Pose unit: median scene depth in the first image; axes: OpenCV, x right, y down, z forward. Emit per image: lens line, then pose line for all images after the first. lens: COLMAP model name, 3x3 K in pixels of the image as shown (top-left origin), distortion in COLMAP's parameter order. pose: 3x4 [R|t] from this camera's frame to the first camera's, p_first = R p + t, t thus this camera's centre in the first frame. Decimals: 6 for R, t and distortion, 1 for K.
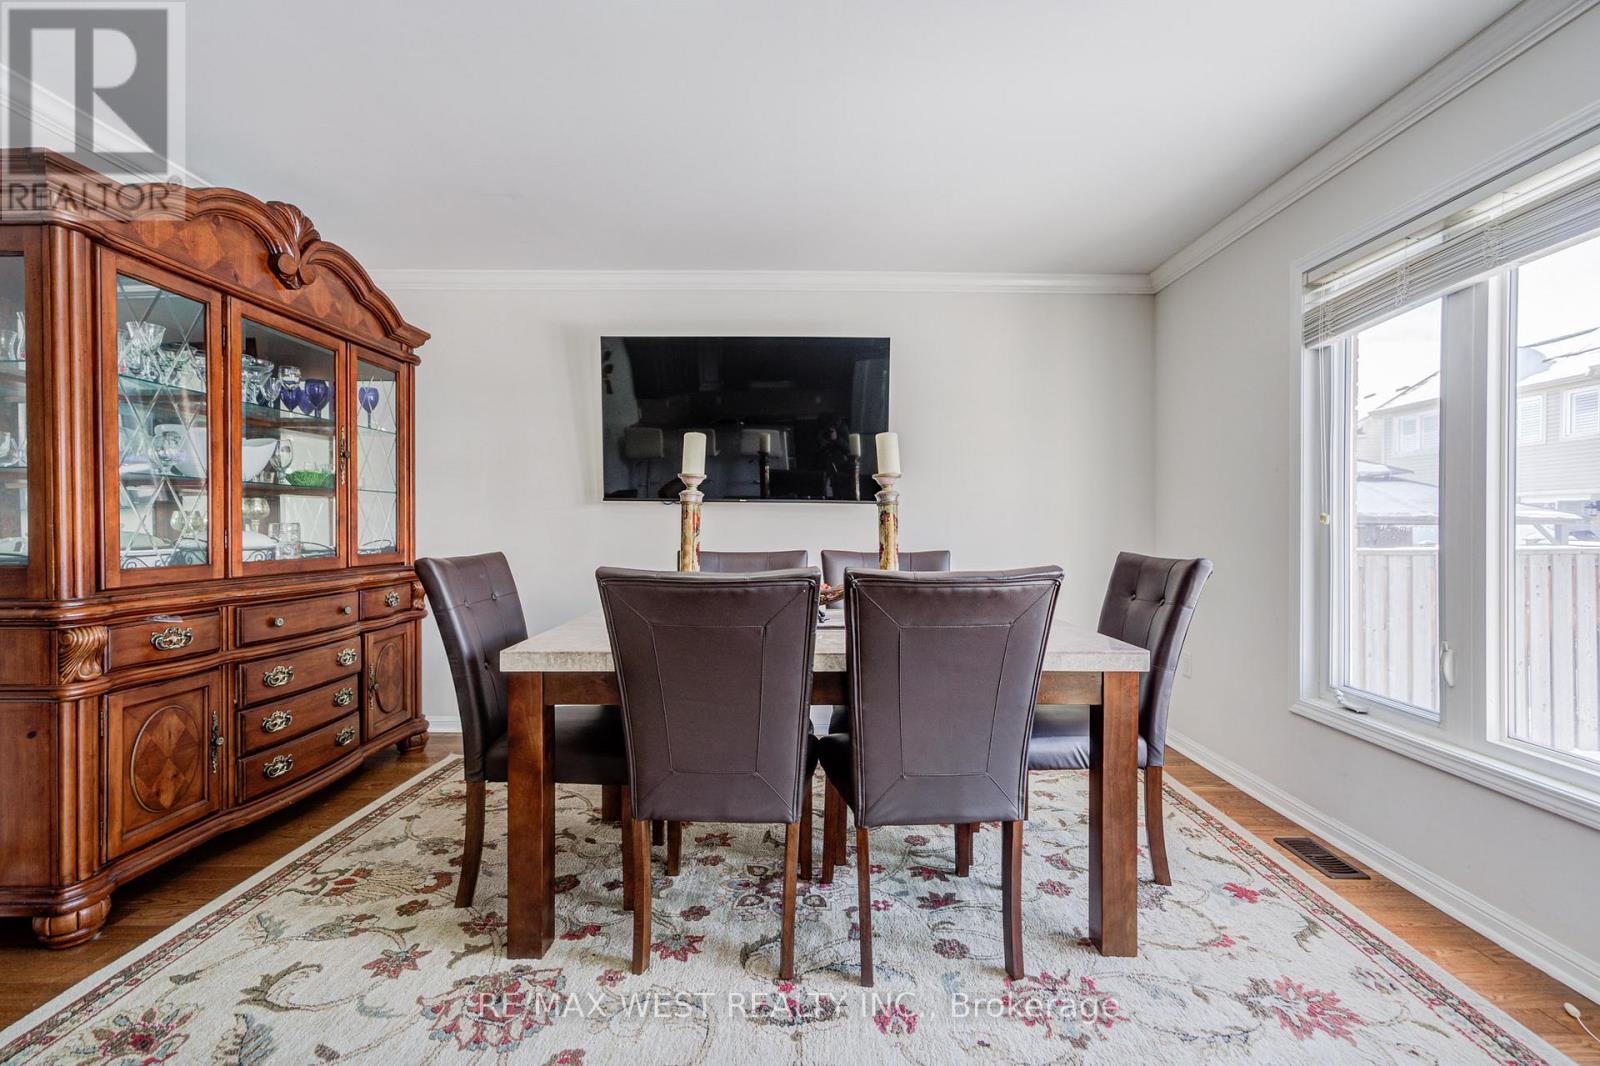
lens RADIAL K [[657.0, 0, 800.0], [0, 657.0, 533.0], [0, 0, 1]] dist [0.000334, 0.000259]
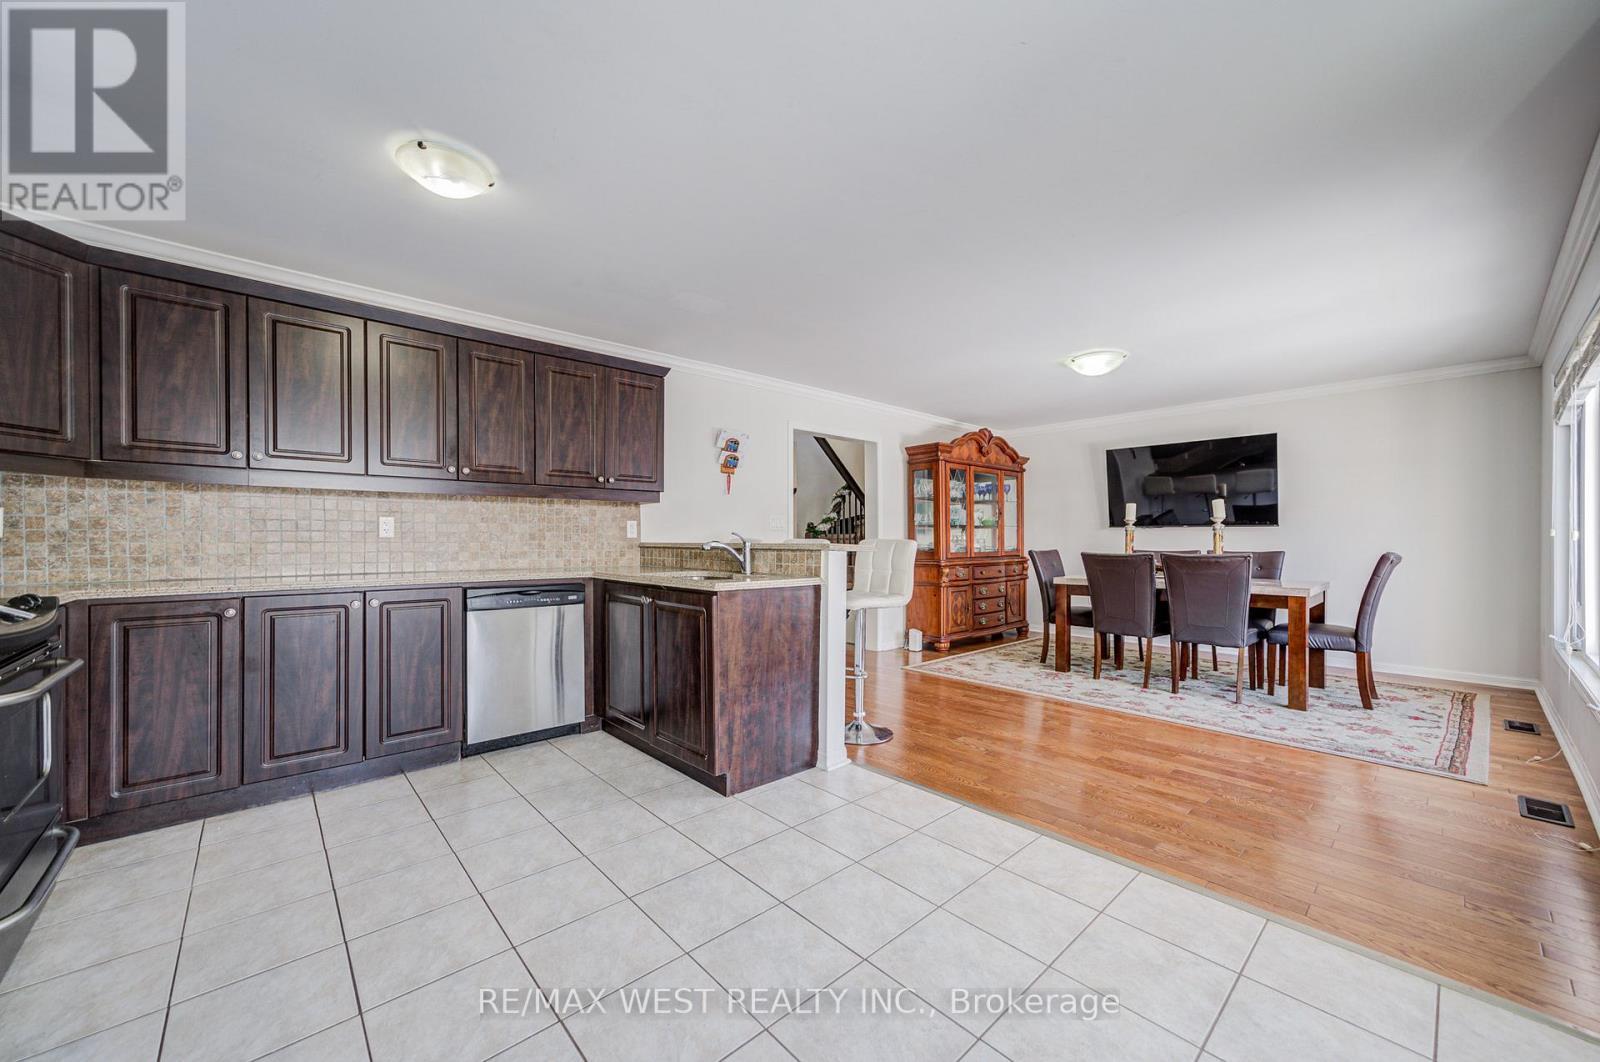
lens RADIAL K [[613.7, 0, 799.3], [0, 613.7, 540.8], [0, 0, 1]] dist [-0.001315, 0.000168]
pose [[0.657357, -0.003057, -0.753573, 0.742514], [-0.001910, 0.999982, -0.005723, 0.009500], [0.753577, 0.005202, 0.657339, -1.439150]]
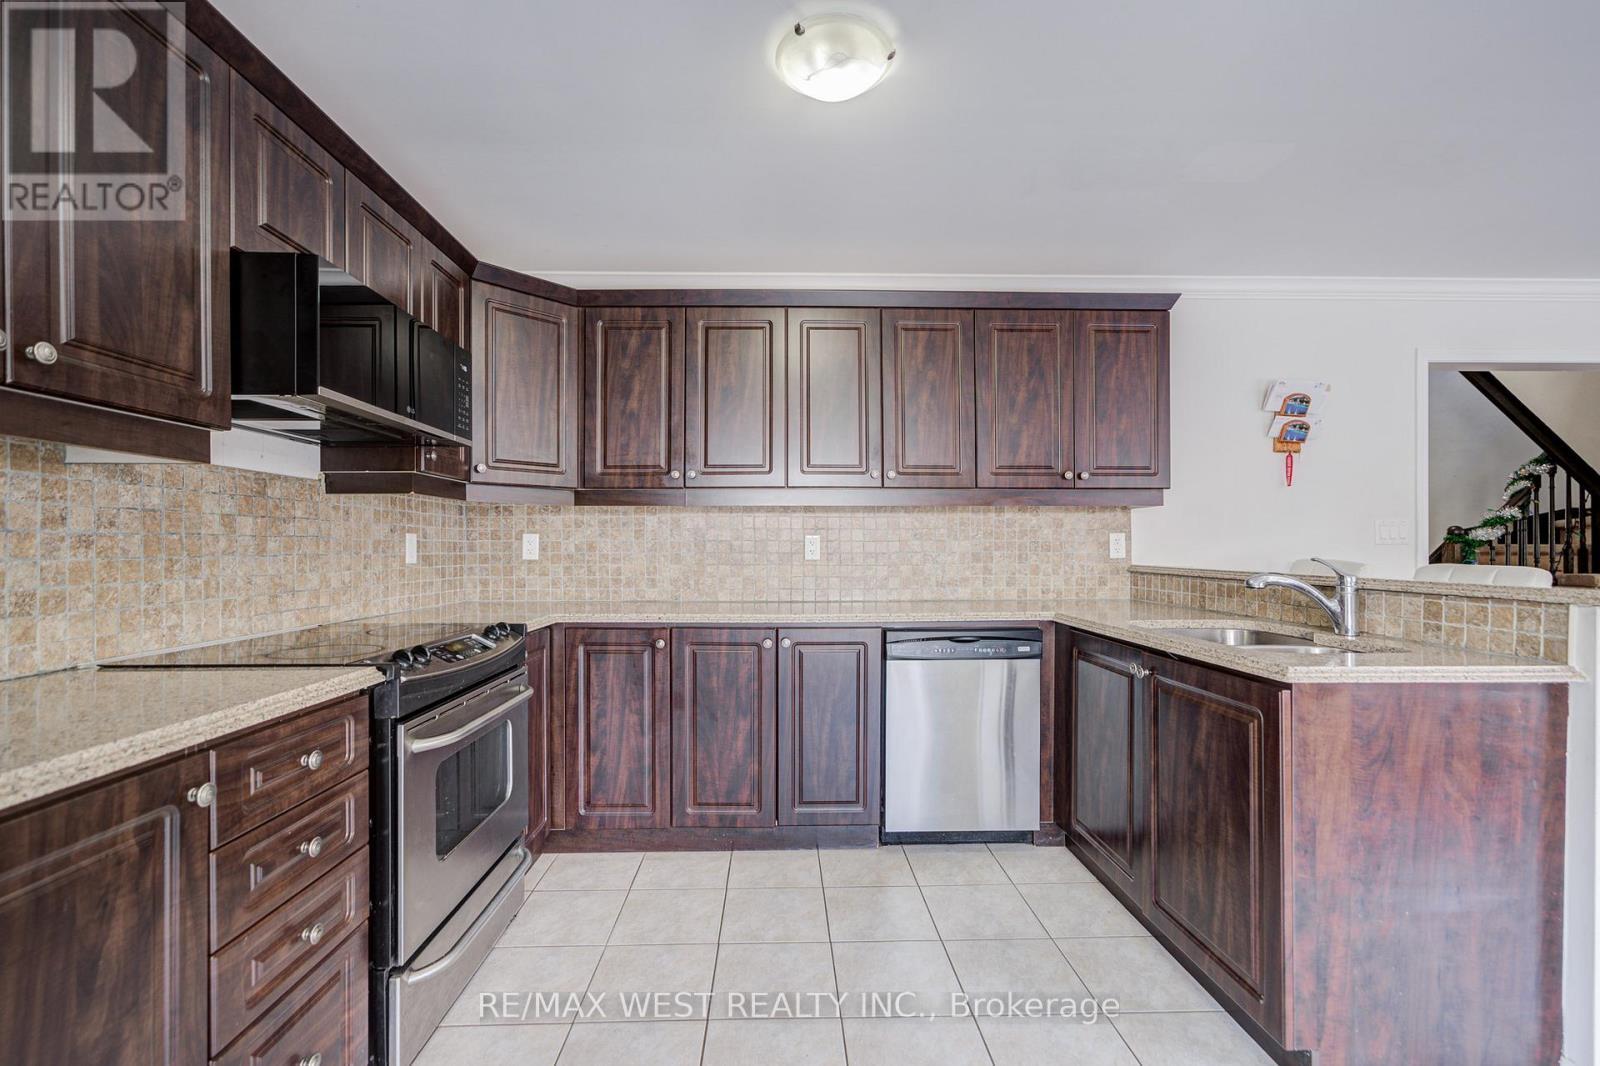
lens RADIAL K [[696.5, 0, 796.4], [0, 696.5, 545.9], [0, 0, 1]] dist [-0.003751, -0.000034]
pose [[0.010415, -0.006286, -0.999926, 0.423905], [-0.004526, 0.999970, -0.006333, -0.022668], [0.999936, 0.004592, 0.010386, -1.269916]]
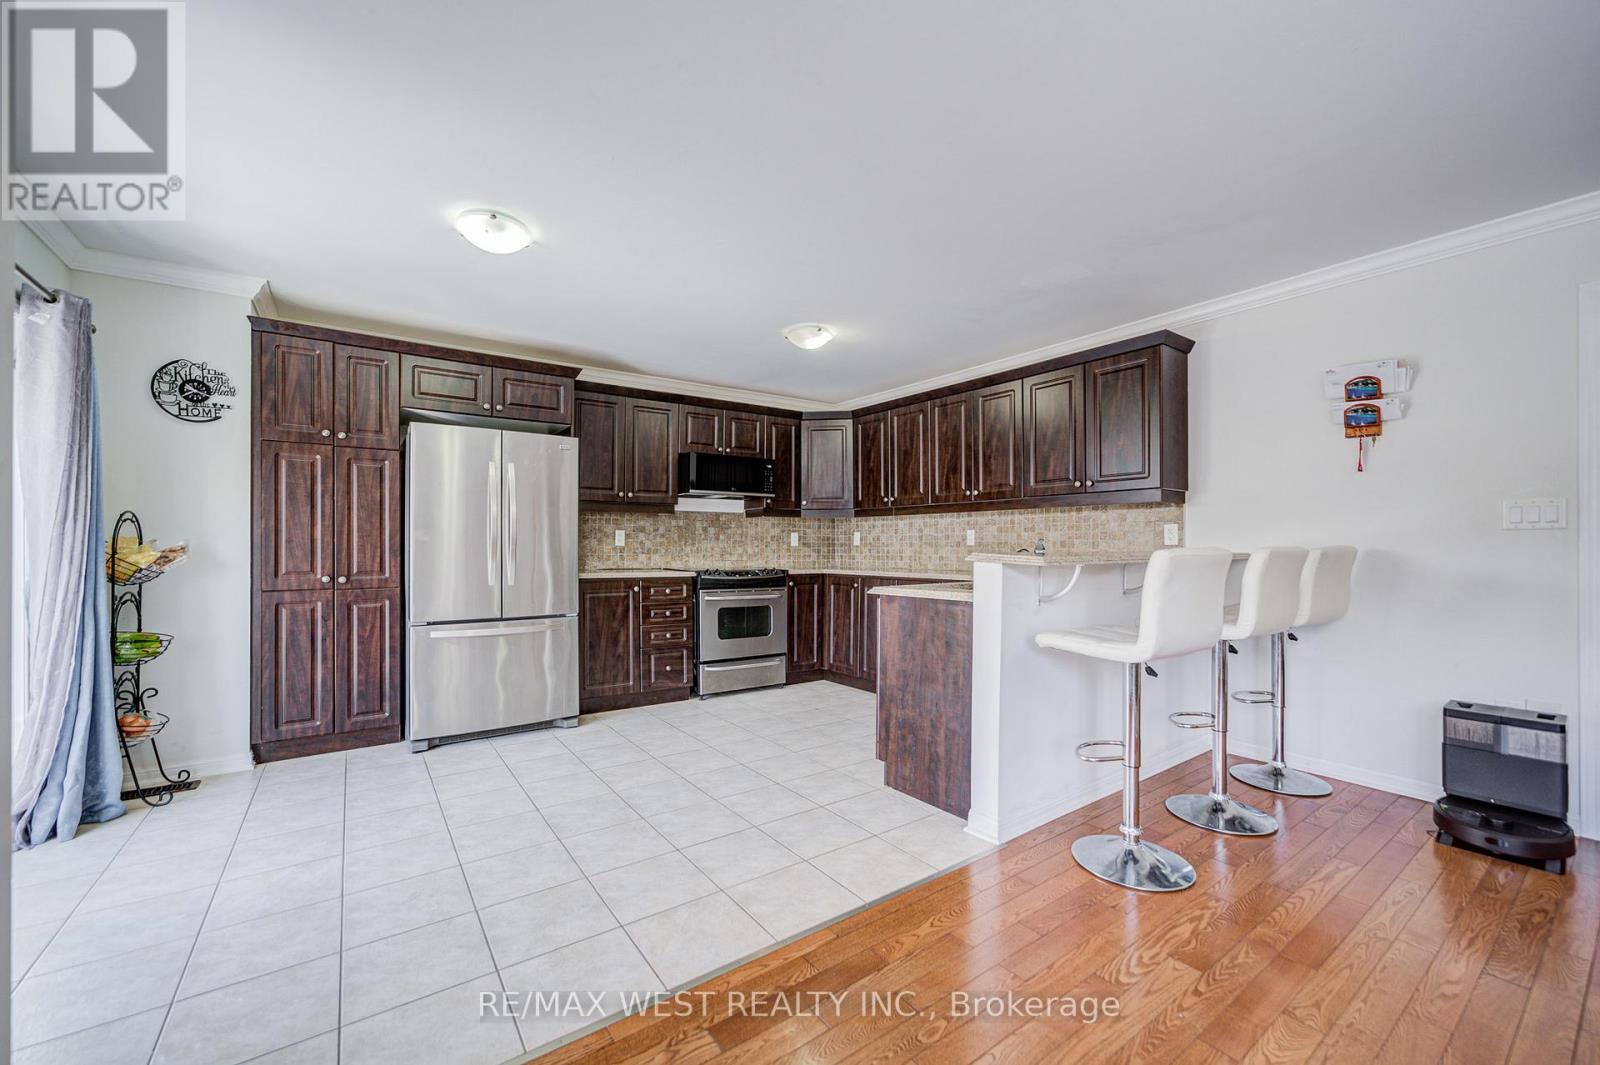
lens RADIAL K [[643.1, 0, 777.1], [0, 643.1, 541.2], [0, 0, 1]] dist [-0.002787, -0.000010]
pose [[-0.831690, -0.010146, -0.555148, 0.695003], [-0.009670, 0.999946, -0.003788, -0.003897], [0.555157, 0.002218, -0.831743, 0.192374]]
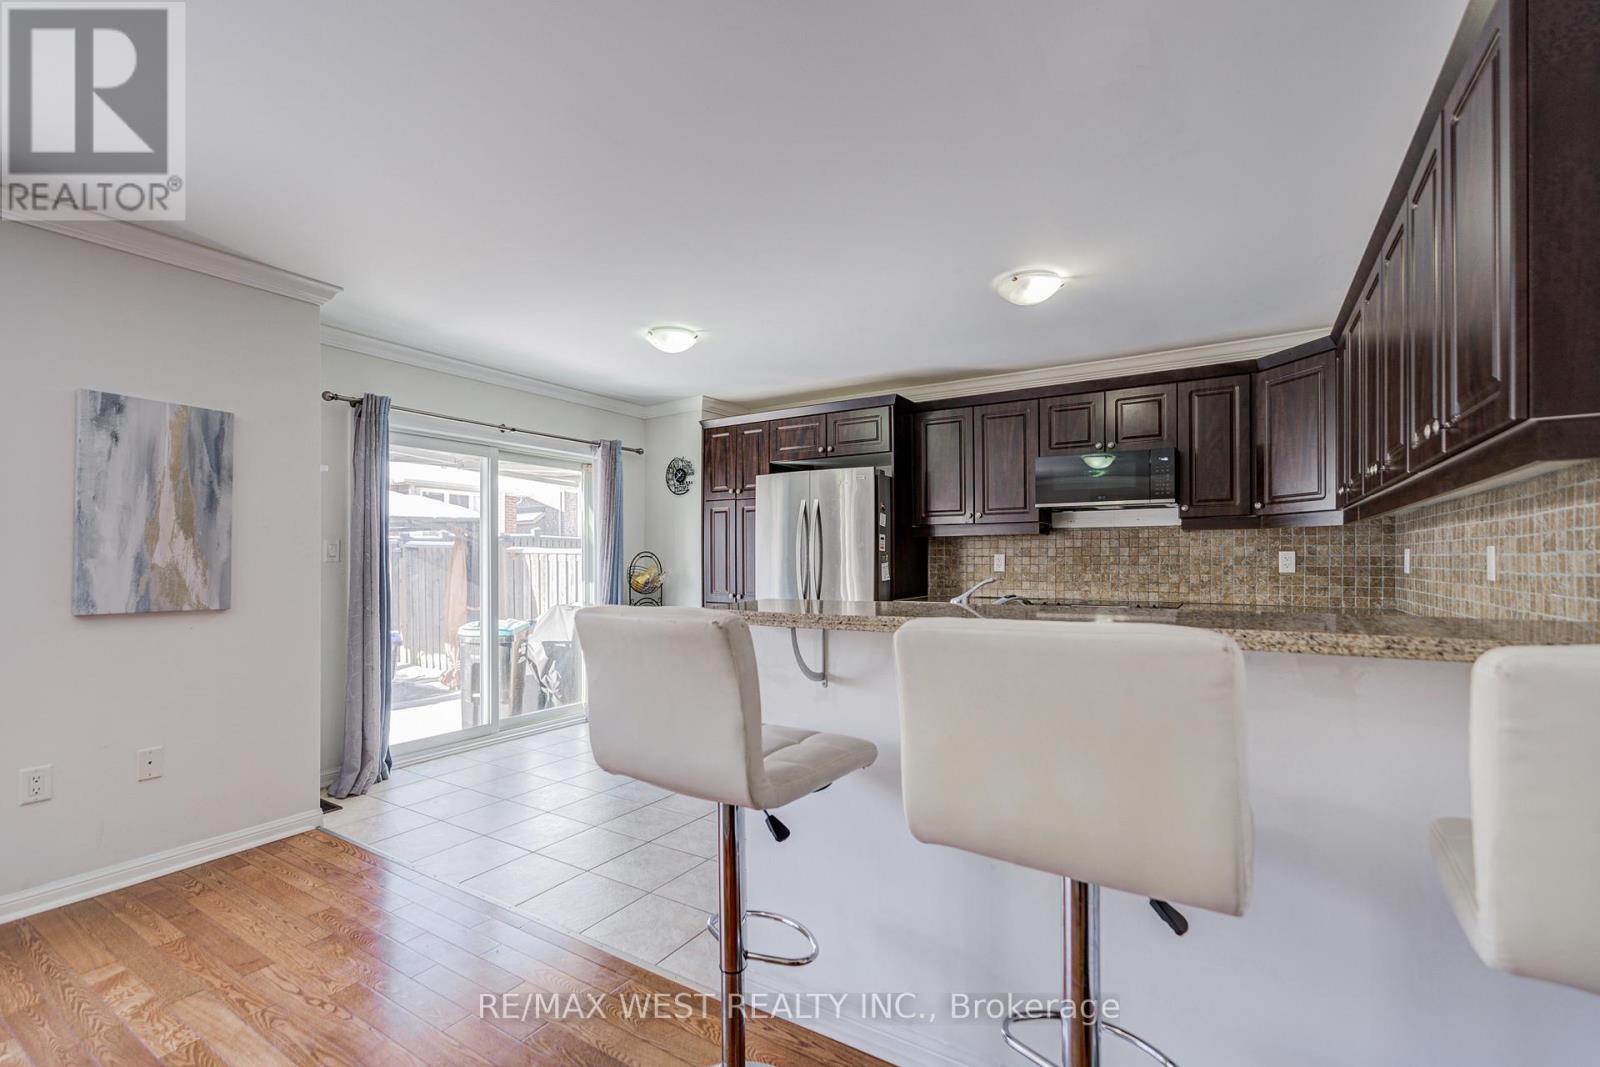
lens RADIAL K [[700.1, 0, 797.5], [0, 700.1, 553.3], [0, 0, 1]] dist [-0.055906, 0.063784]
pose [[-0.832876, 0.001648, 0.553457, -0.734540], [0.001730, 0.999998, -0.000374, -0.045778], [-0.553457, 0.000646, -0.832878, 0.164500]]
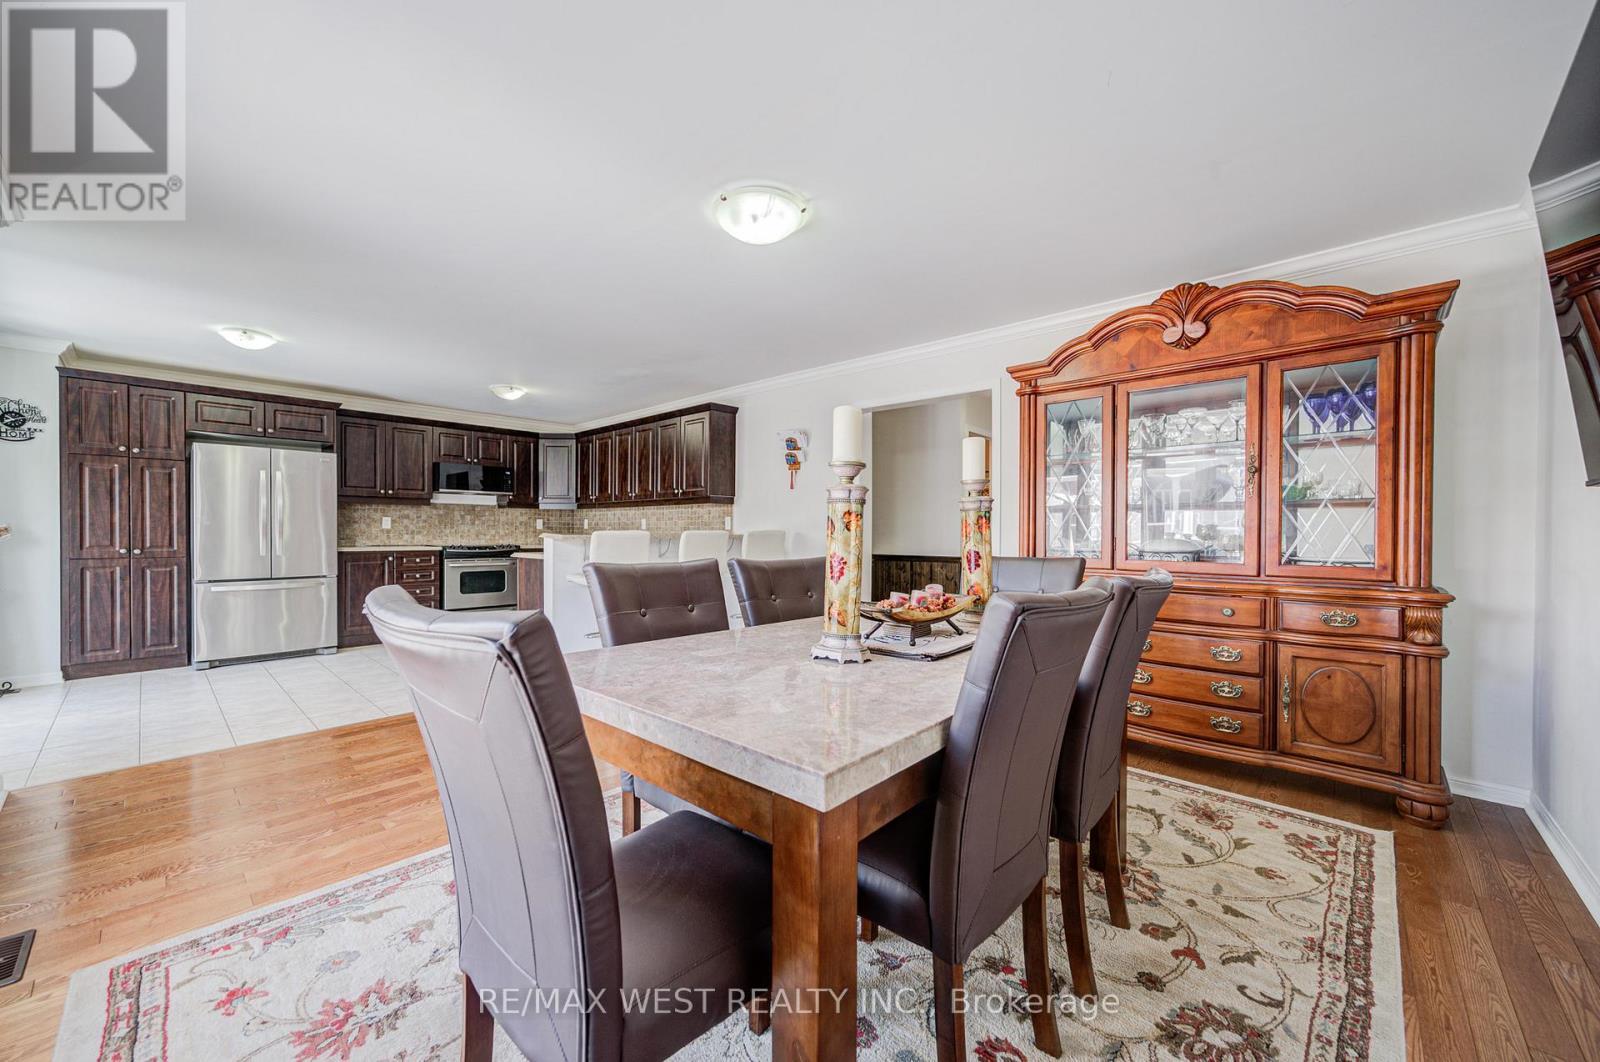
lens RADIAL K [[605.0, 0, 779.2], [0, 605.0, 532.0], [0, 0, 1]] dist [0.026338, -0.010138]
pose [[-0.703666, -0.004751, -0.710515, 0.656269], [-0.012239, 0.999910, 0.005434, -0.012330], [0.710425, 0.012520, -0.703661, 1.368303]]
